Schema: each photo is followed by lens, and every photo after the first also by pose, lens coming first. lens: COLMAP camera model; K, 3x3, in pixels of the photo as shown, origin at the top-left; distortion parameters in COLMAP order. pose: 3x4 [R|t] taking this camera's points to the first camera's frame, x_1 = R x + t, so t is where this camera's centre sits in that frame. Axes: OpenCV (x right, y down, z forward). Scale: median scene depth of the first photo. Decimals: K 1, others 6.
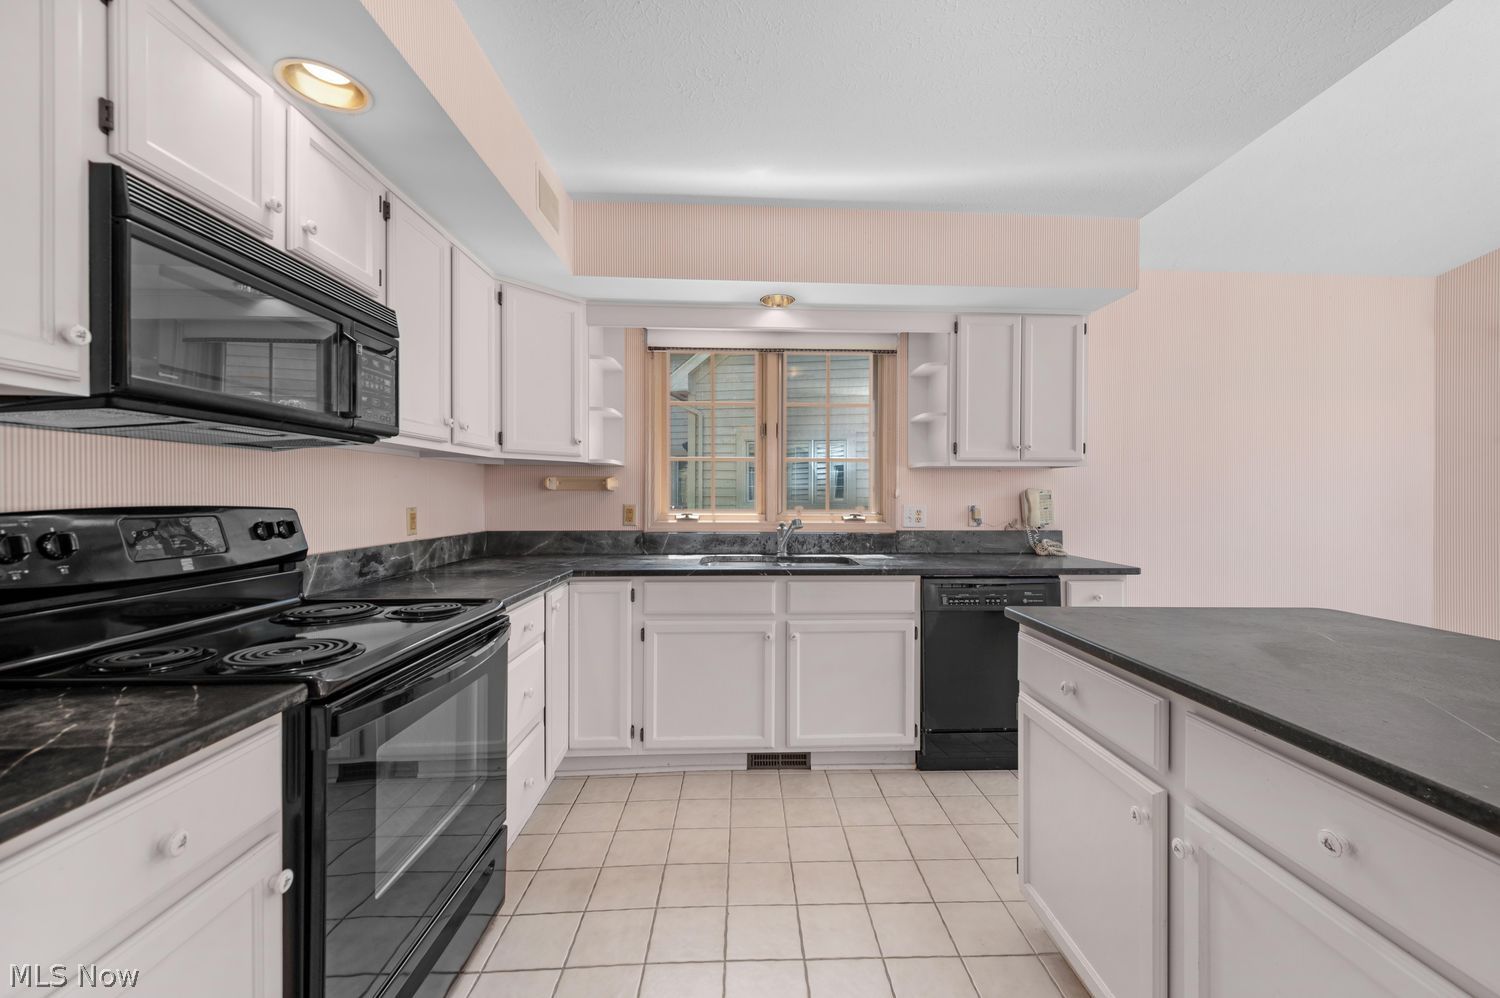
lens RADIAL K [[592.2, 0, 769.9], [0, 592.2, 497.1], [0, 0, 1]] dist [0.013470, -0.001676]
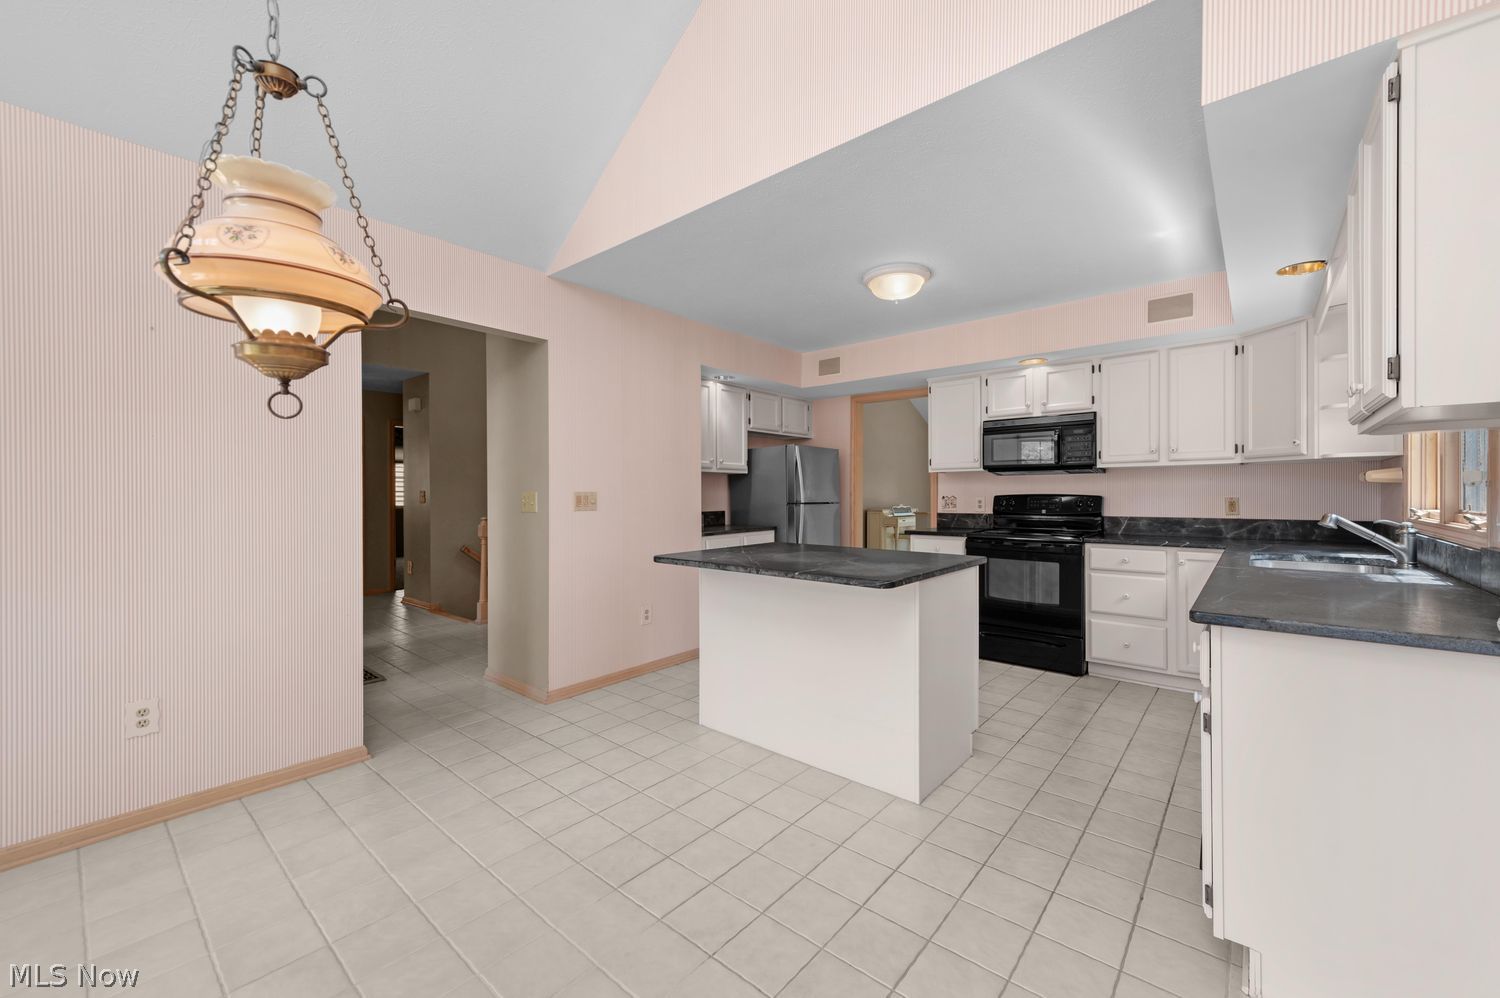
lens RADIAL K [[592.2, 0, 776.7], [0, 592.2, 496.6], [0, 0, 1]] dist [0.013470, -0.001676]
pose [[-0.672483, 0.001680, -0.740111, 1.176428], [0.000552, 0.999998, 0.001769, 0.009529], [0.740112, 0.000781, -0.672483, 0.991618]]
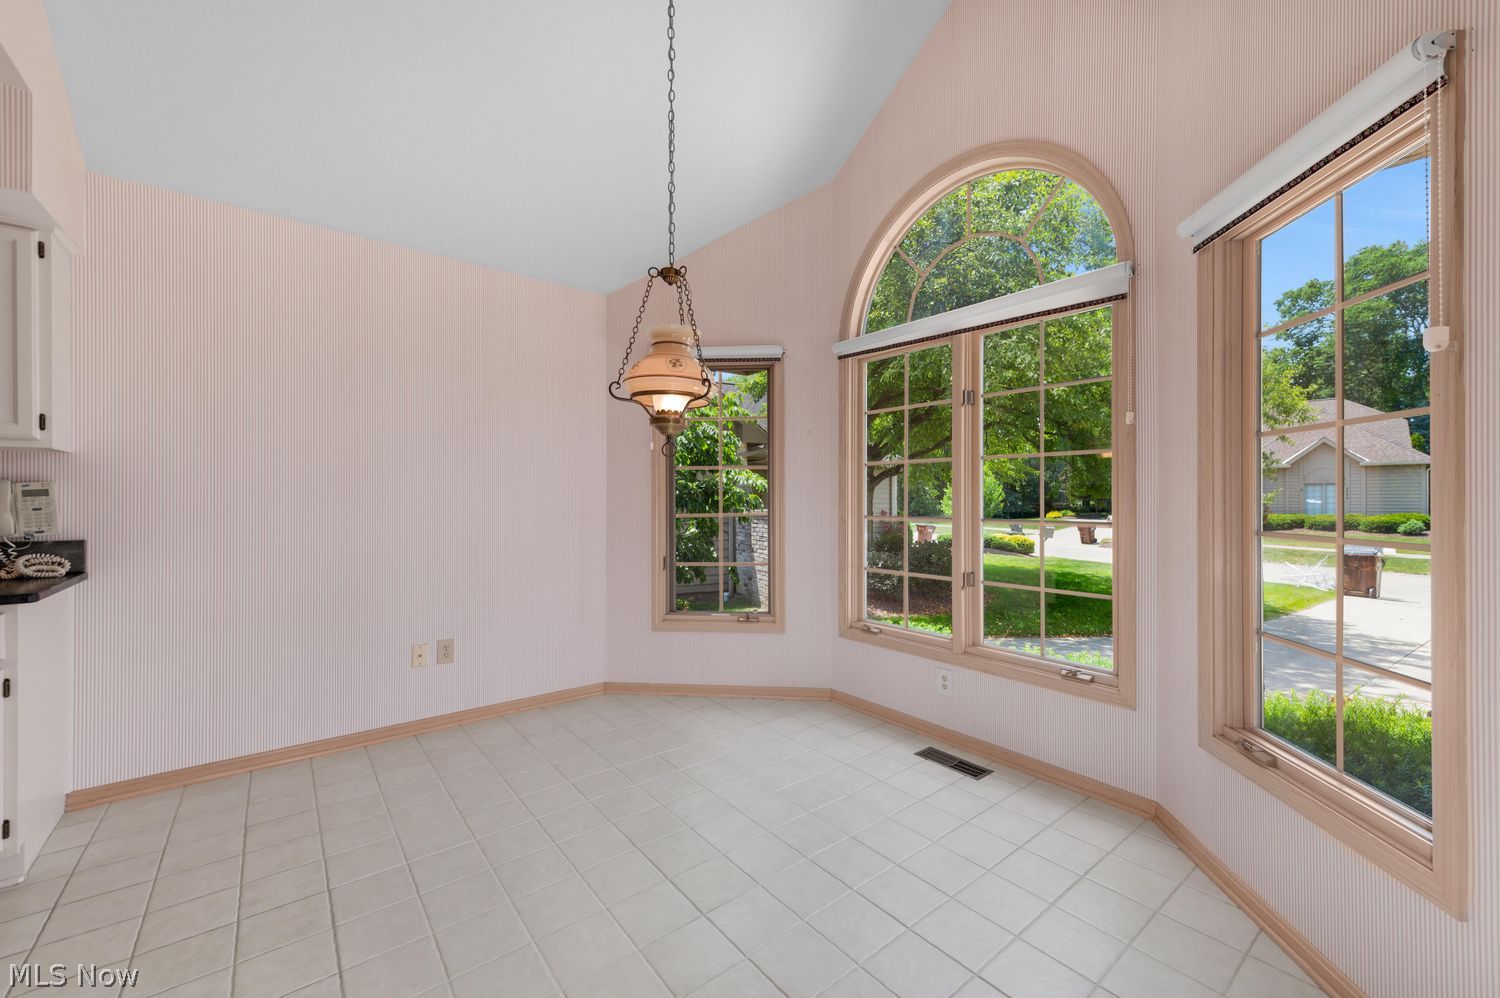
lens RADIAL K [[592.2, 0, 775.2], [0, 592.2, 495.4], [0, 0, 1]] dist [0.013470, -0.001676]
pose [[0.799878, 0.000039, 0.600163, 0.811193], [0.001683, 0.999996, -0.002308, 0.006696], [-0.600160, 0.002856, 0.799875, -0.076152]]
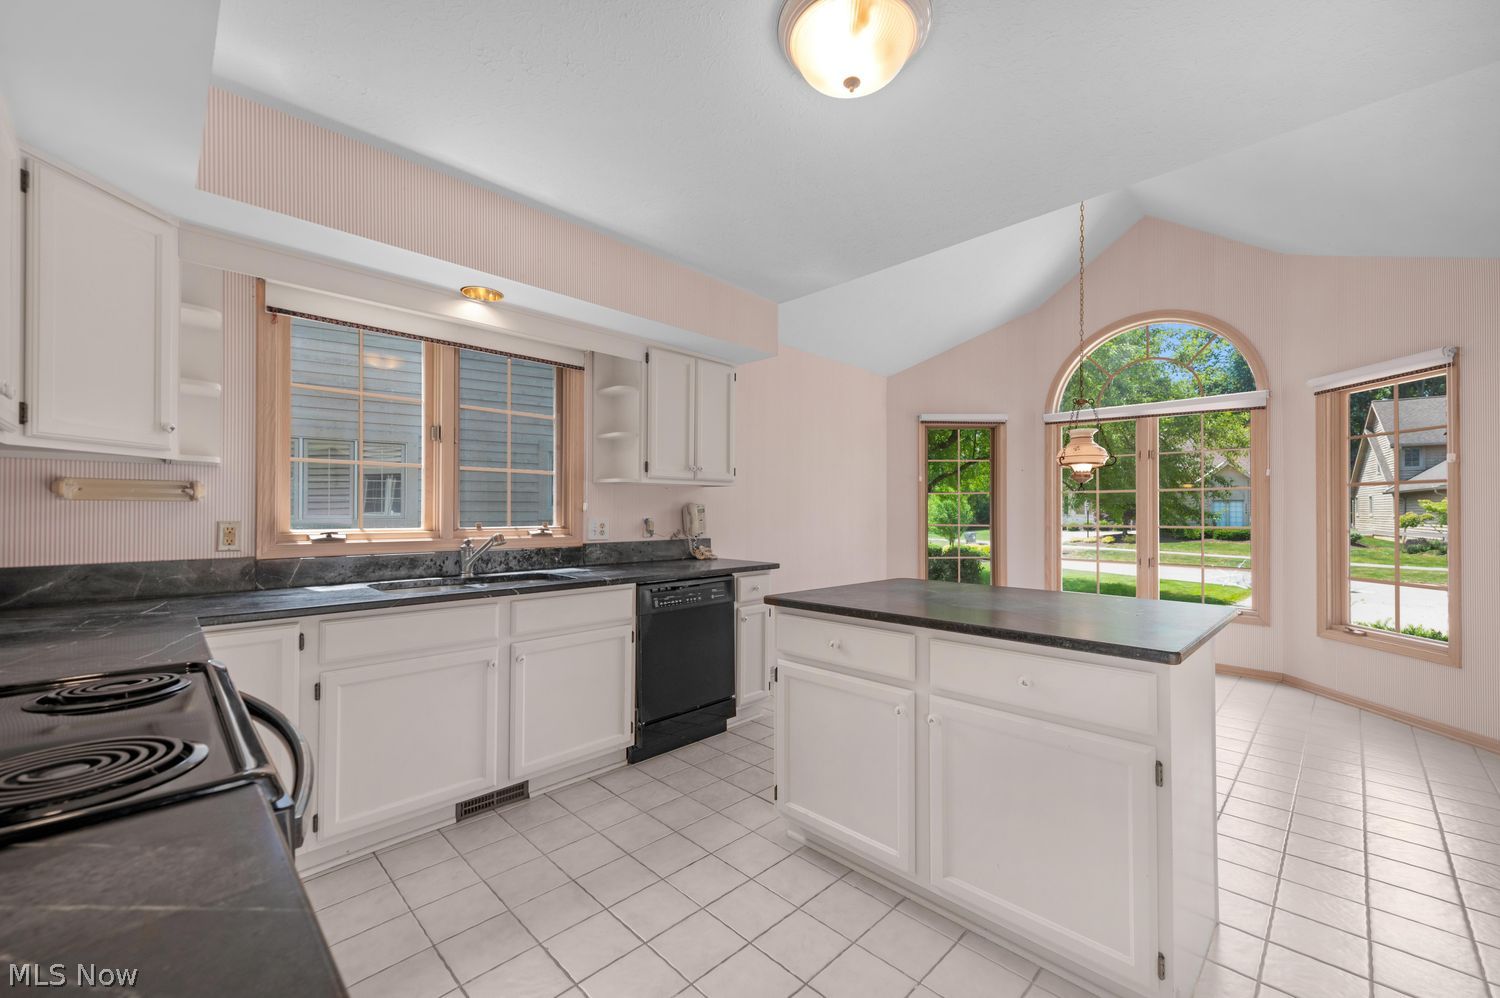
lens RADIAL K [[592.2, 0, 774.9], [0, 592.2, 506.8], [0, 0, 1]] dist [0.013470, -0.001676]
pose [[0.726640, 0.004026, 0.687007, -0.277138], [0.000397, 0.999980, -0.006280, -0.000389], [-0.687019, 0.004836, 0.726624, 0.032731]]
